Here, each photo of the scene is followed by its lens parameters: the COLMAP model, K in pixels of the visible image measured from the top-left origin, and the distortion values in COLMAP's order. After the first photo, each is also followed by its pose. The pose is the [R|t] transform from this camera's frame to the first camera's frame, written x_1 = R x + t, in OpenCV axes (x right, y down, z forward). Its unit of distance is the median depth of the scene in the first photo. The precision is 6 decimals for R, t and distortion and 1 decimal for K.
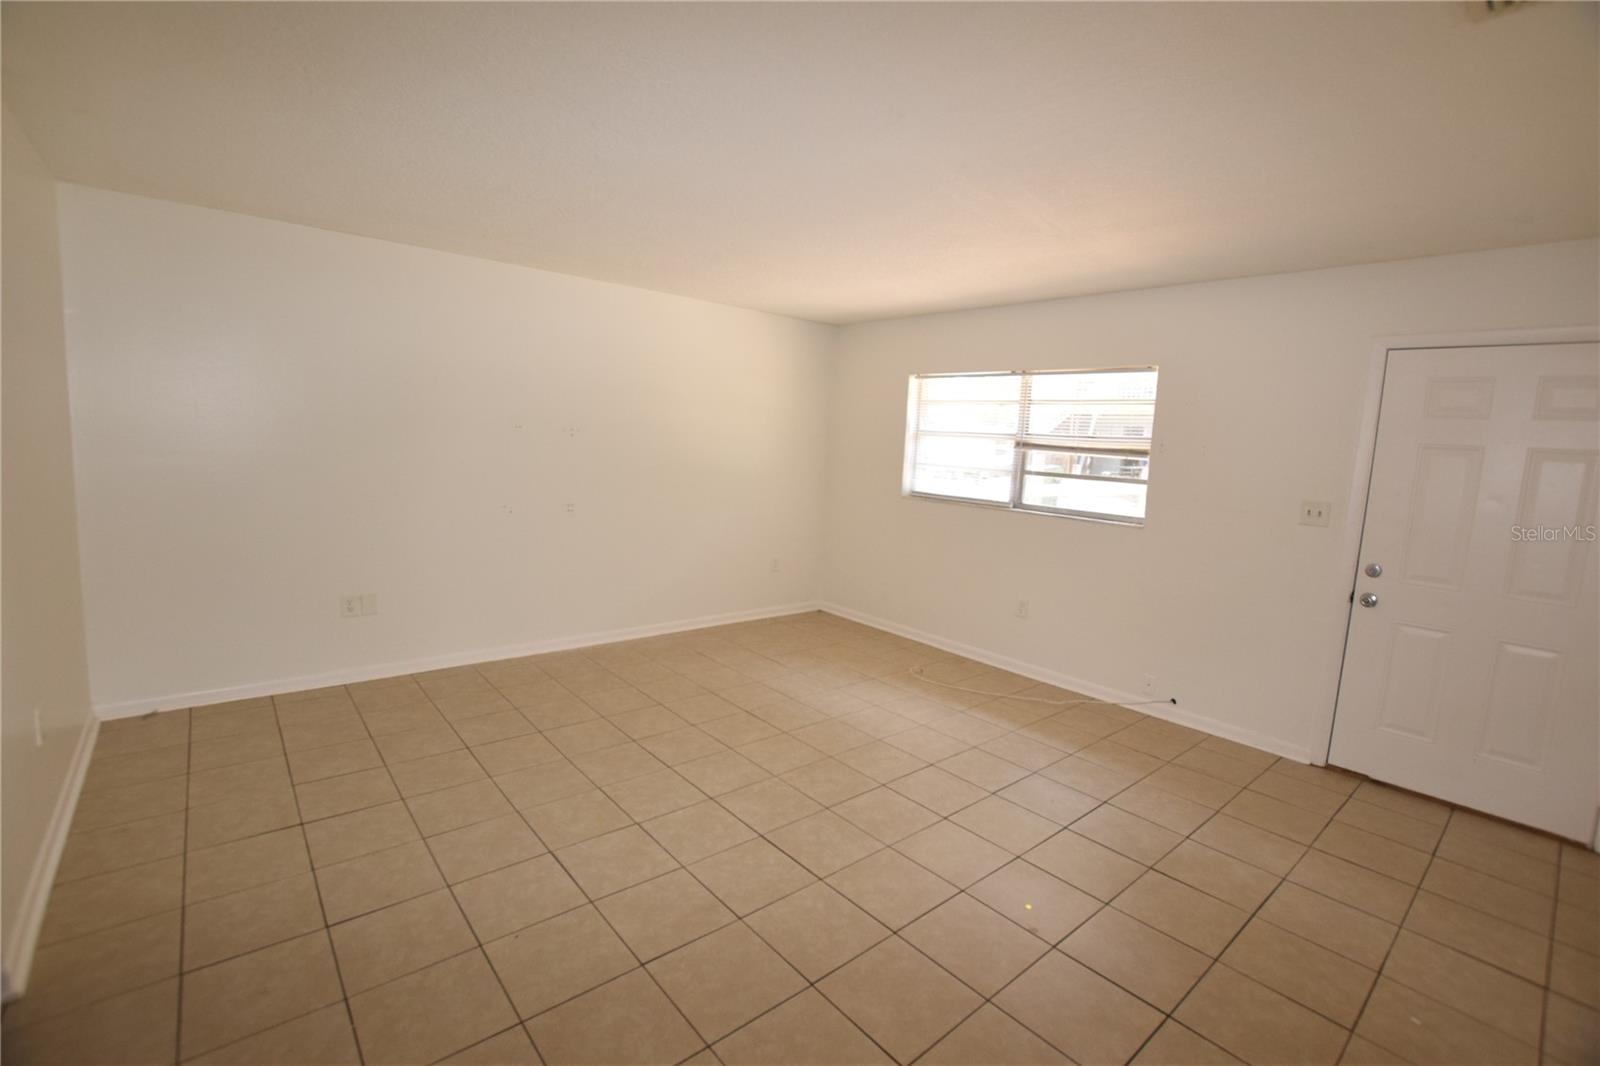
lens RADIAL K [[707.3, 0, 789.2], [0, 707.3, 537.9], [0, 0, 1]] dist [-0.027031, 0.001462]
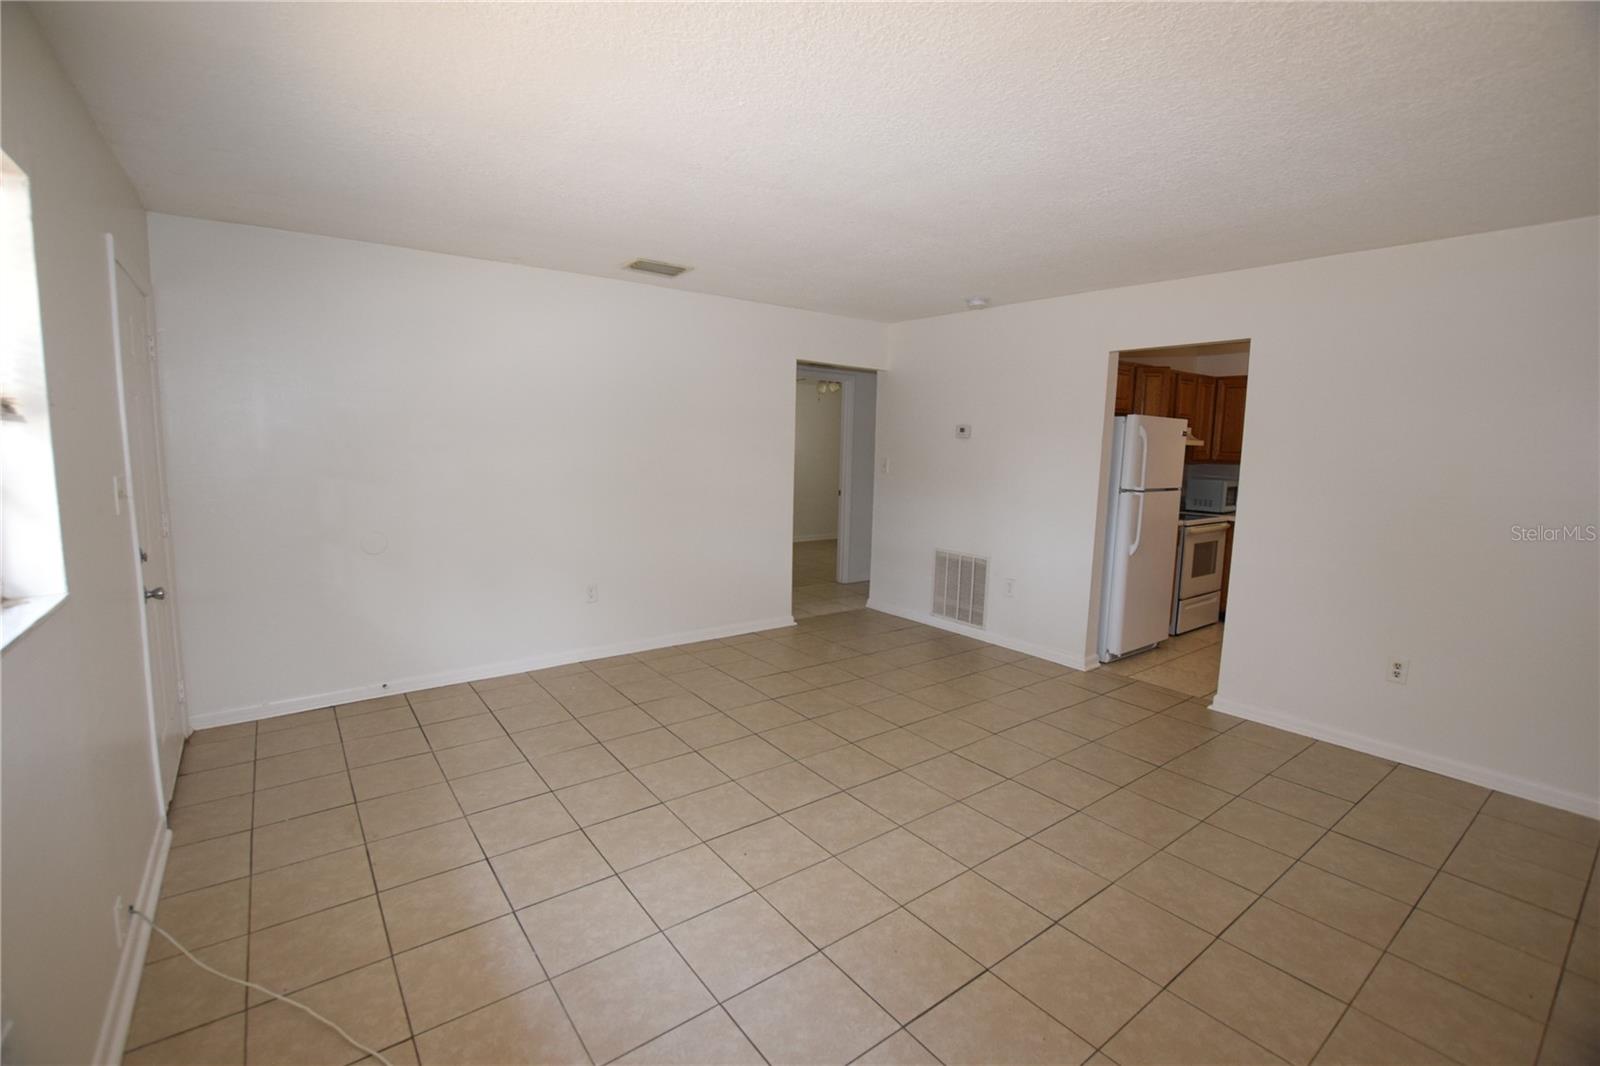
lens RADIAL K [[707.3, 0, 795.2], [0, 707.3, 529.7], [0, 0, 1]] dist [-0.027031, 0.001462]
pose [[-0.996423, -0.073433, 0.041811, 0.080894], [-0.059592, 0.961450, 0.268445, -0.190604], [-0.059912, 0.264993, -0.962387, 1.409972]]
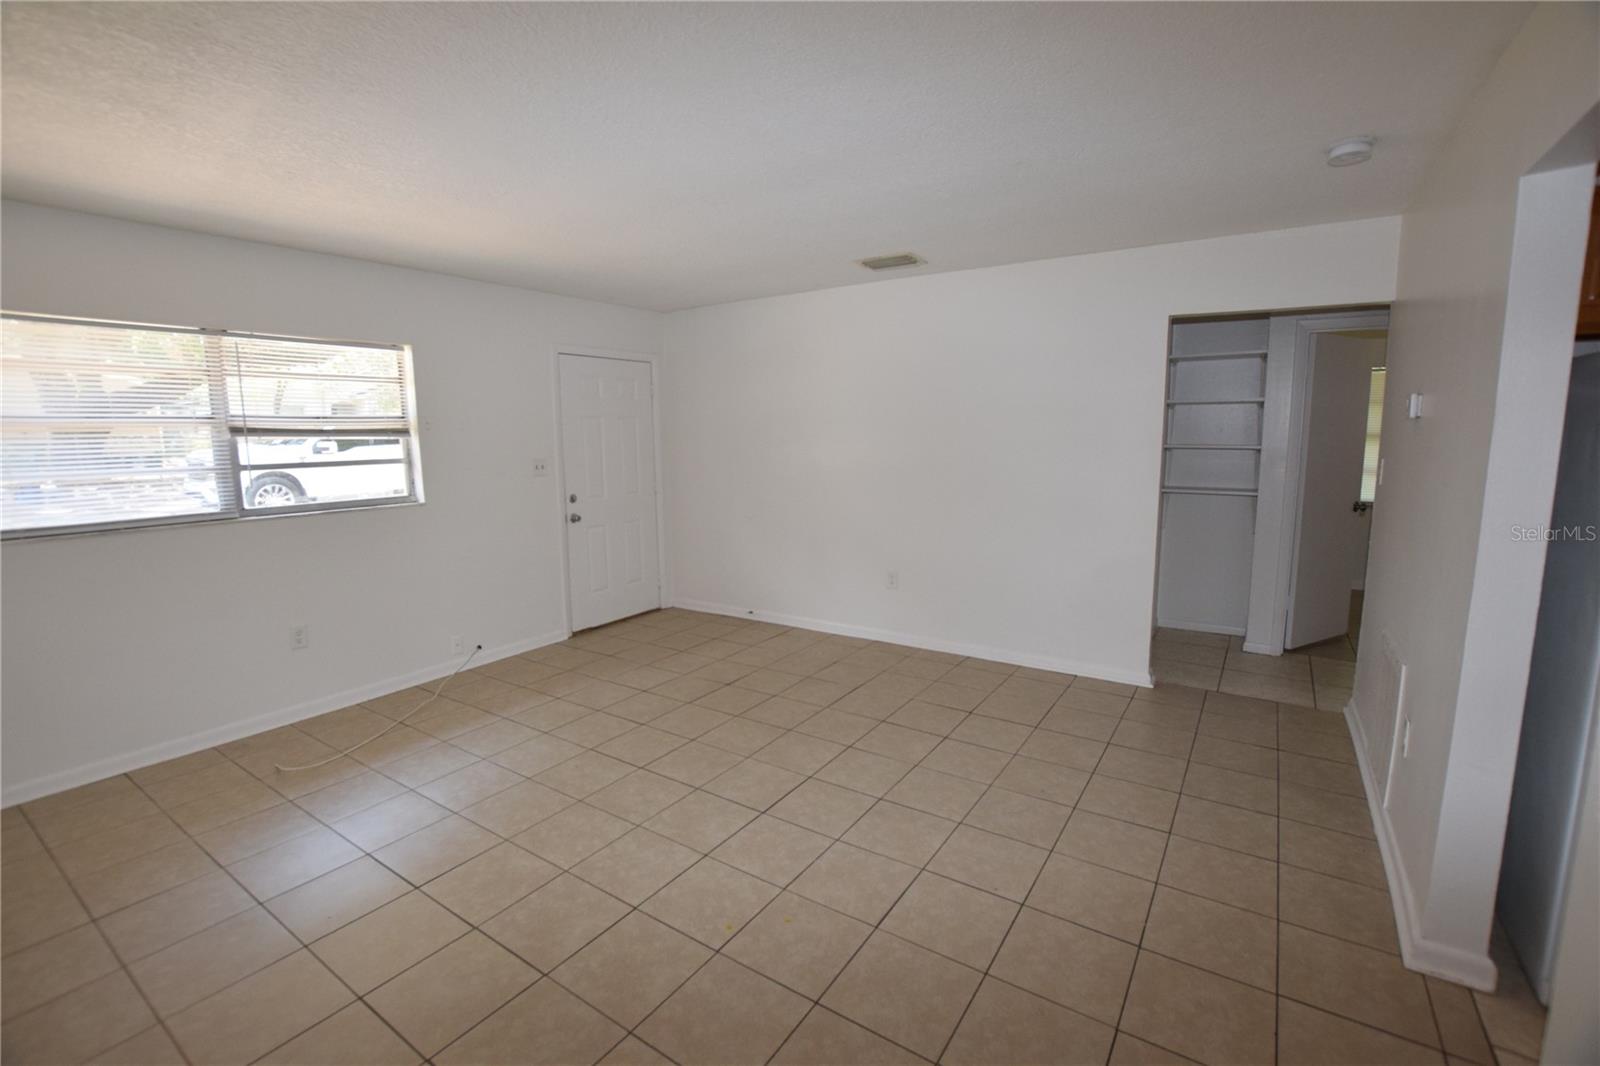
lens RADIAL K [[707.3, 0, 798.7], [0, 707.3, 536.1], [0, 0, 1]] dist [-0.027031, 0.001462]
pose [[-0.281232, -0.186850, 0.941273, -0.658348], [0.133300, 0.963746, 0.231138, -0.140126], [-0.950336, 0.190475, -0.246130, 0.776073]]
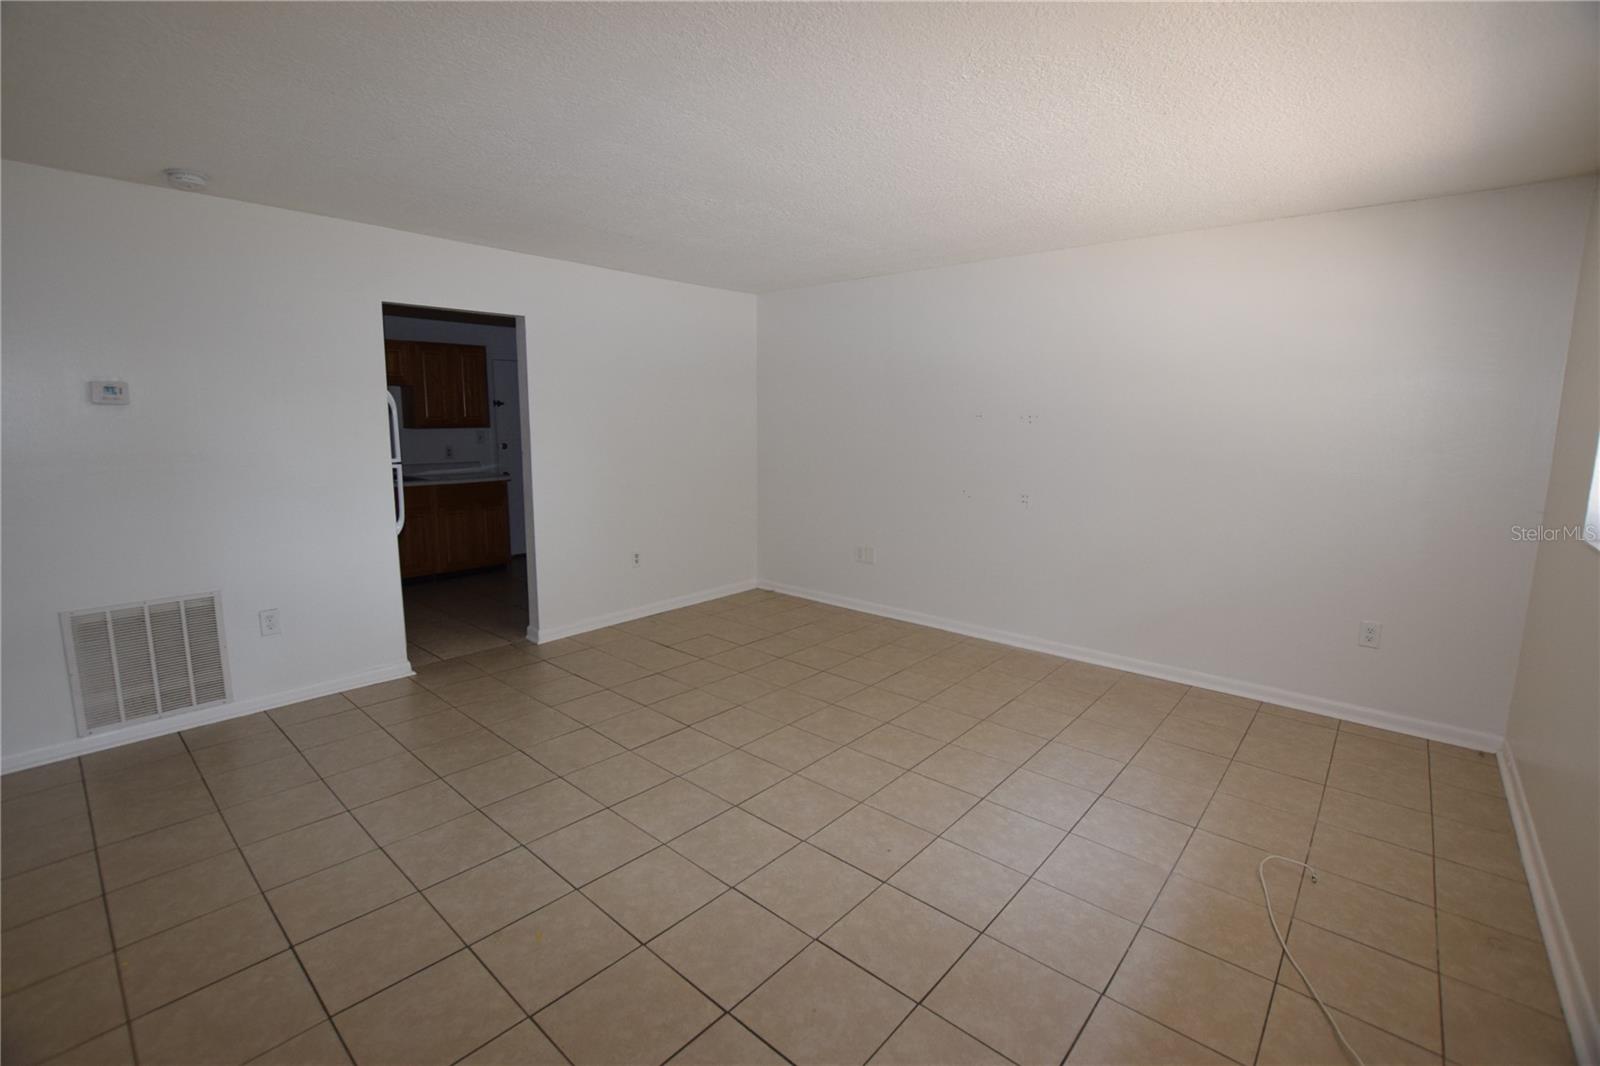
lens RADIAL K [[707.3, 0, 792.9], [0, 707.3, 524.2], [0, 0, 1]] dist [-0.027031, 0.001462]
pose [[0.151950, 0.100202, -0.983296, 0.696747], [-0.140413, 0.986946, 0.078876, -0.048096], [0.978364, 0.126083, 0.164036, 0.651058]]
